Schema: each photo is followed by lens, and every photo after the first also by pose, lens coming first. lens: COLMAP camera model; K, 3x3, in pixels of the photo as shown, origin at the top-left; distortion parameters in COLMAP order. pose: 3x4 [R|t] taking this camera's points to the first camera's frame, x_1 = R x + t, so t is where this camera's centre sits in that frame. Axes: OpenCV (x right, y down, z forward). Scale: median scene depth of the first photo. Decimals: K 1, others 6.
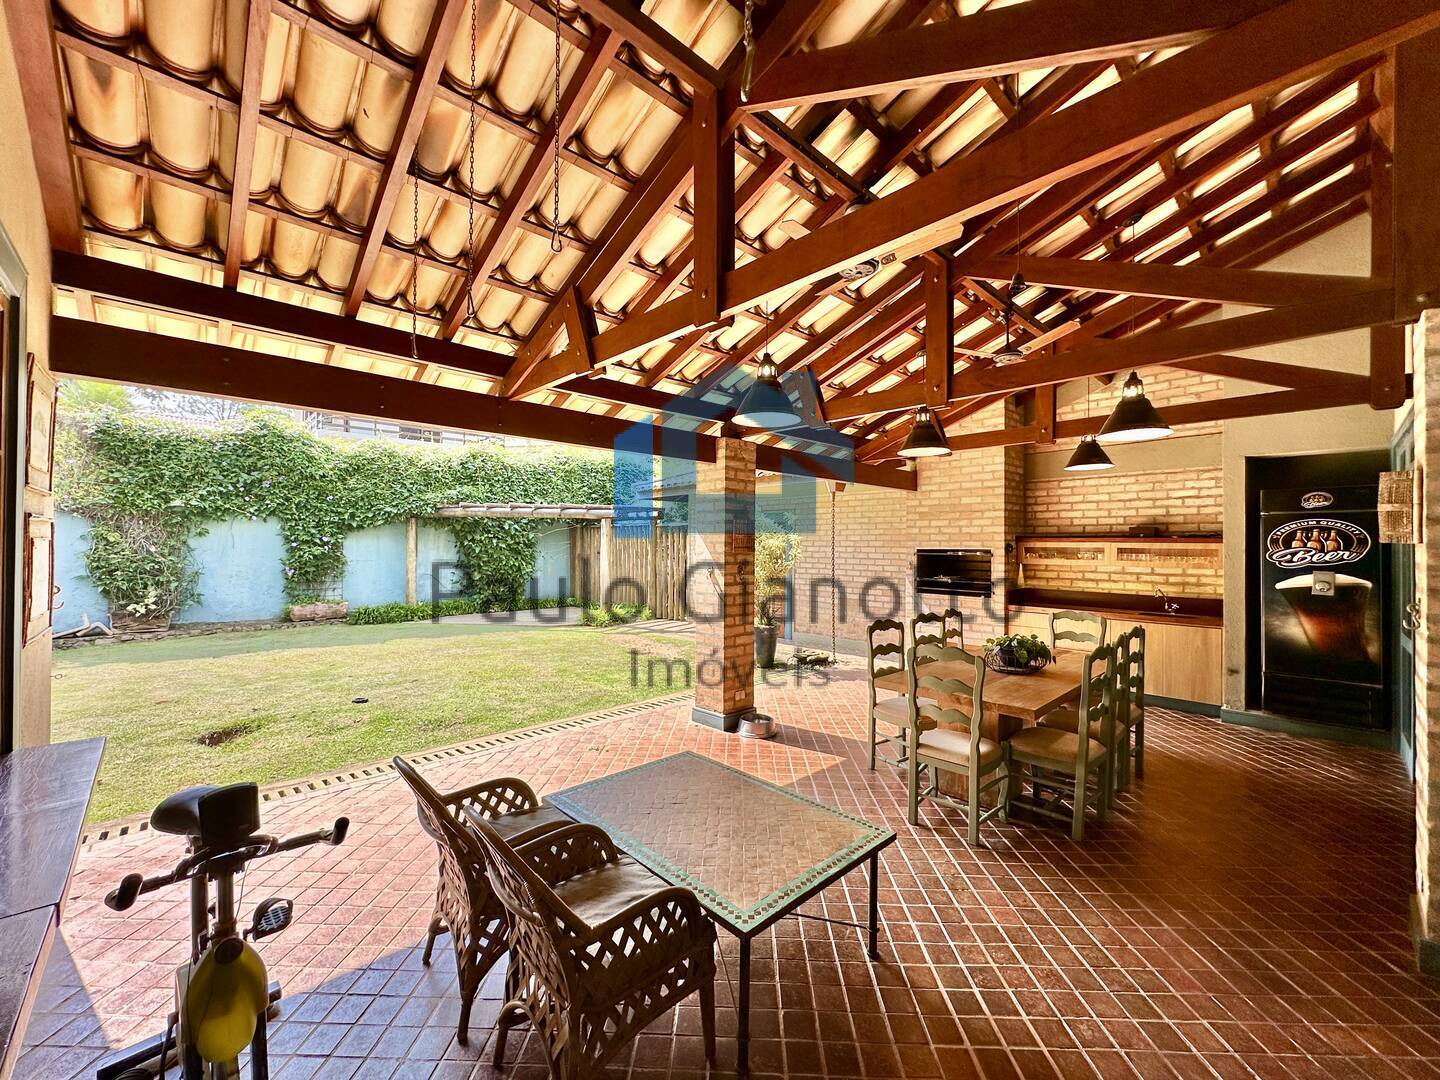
lens RADIAL K [[578.4, 0, 720.4], [0, 578.4, 538.2], [0, 0, 1]] dist [-0.000644, -0.000138]
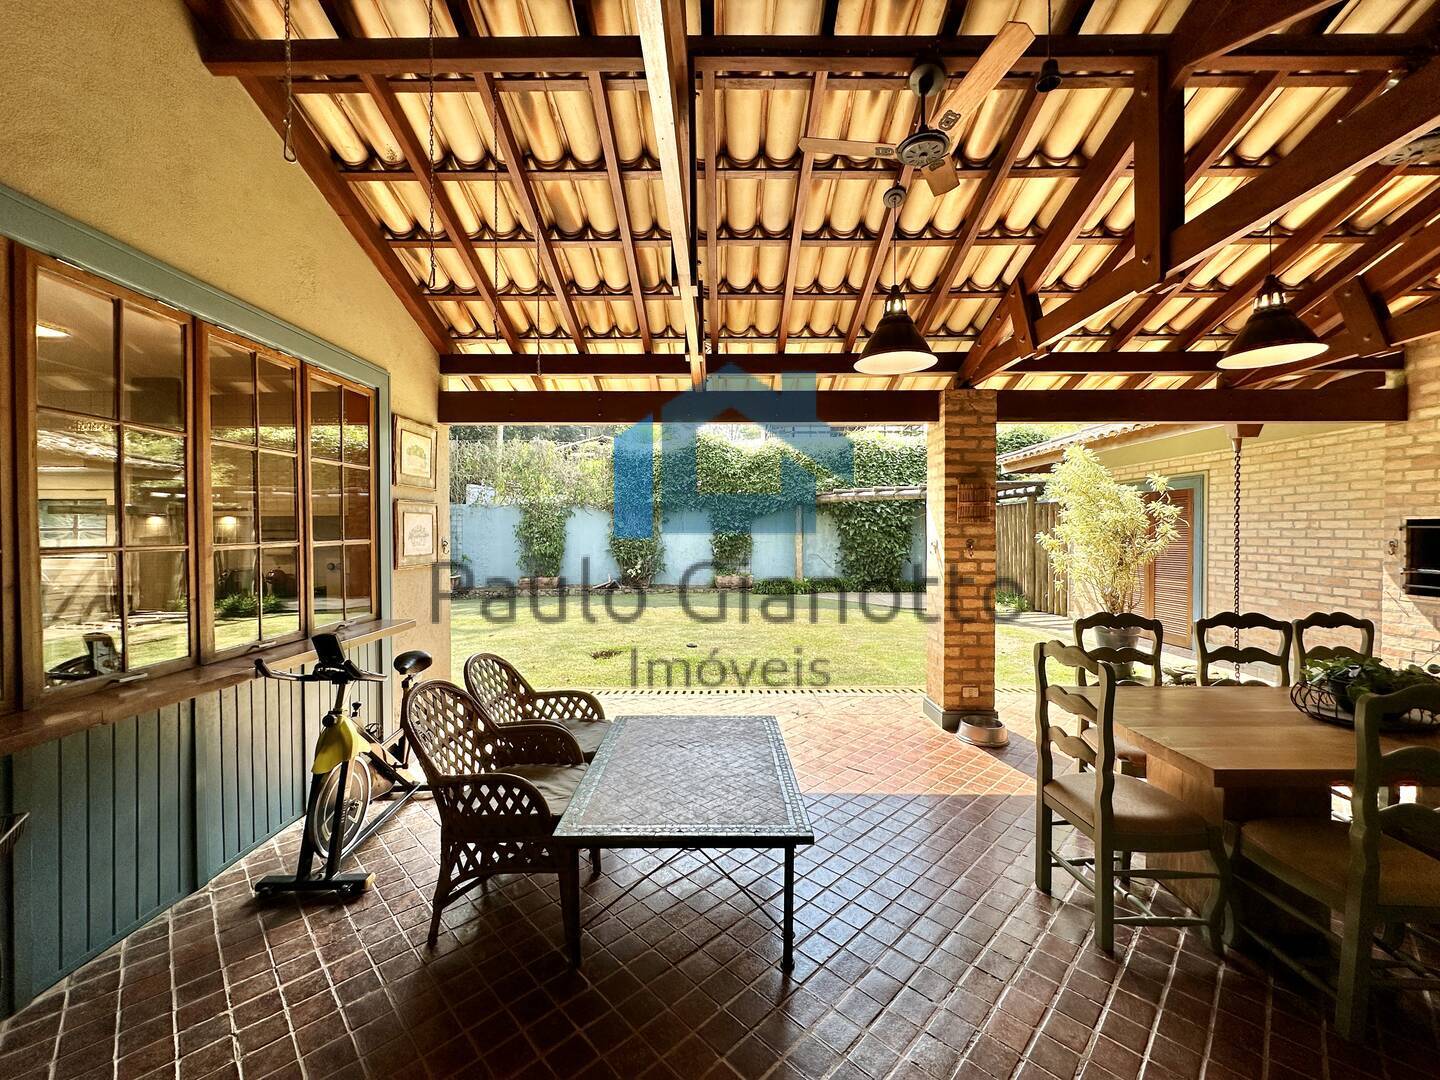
lens RADIAL K [[576.6, 0, 716.0], [0, 576.6, 536.9], [0, 0, 1]] dist [-0.001537, -0.000007]
pose [[0.721295, -0.001212, -0.692627, 0.262604], [0.013666, 0.999829, 0.012482, 0.021513], [0.692494, -0.018469, 0.721188, 0.103882]]
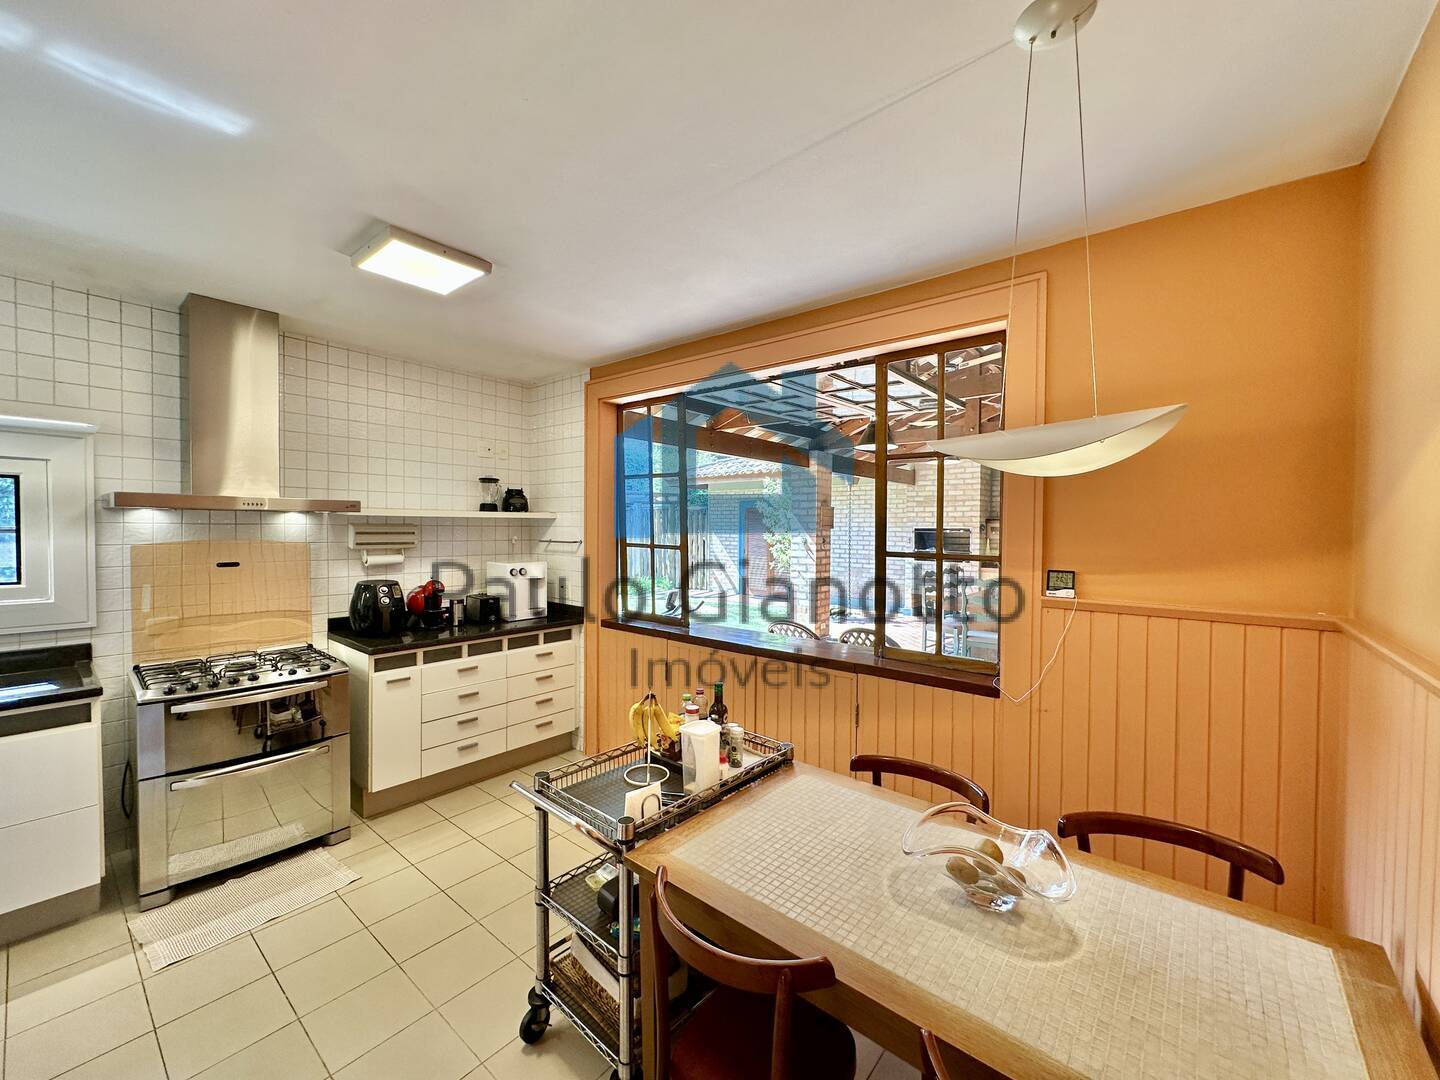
lens RADIAL K [[578.4, 0, 720.4], [0, 578.4, 538.2], [0, 0, 1]] dist [-0.000644, -0.000138]
pose [[0.992834, 0.000640, 0.119498, -0.299272], [-0.004278, 0.999535, 0.030195, 0.003698], [-0.119423, -0.030490, 0.992375, -0.318269]]
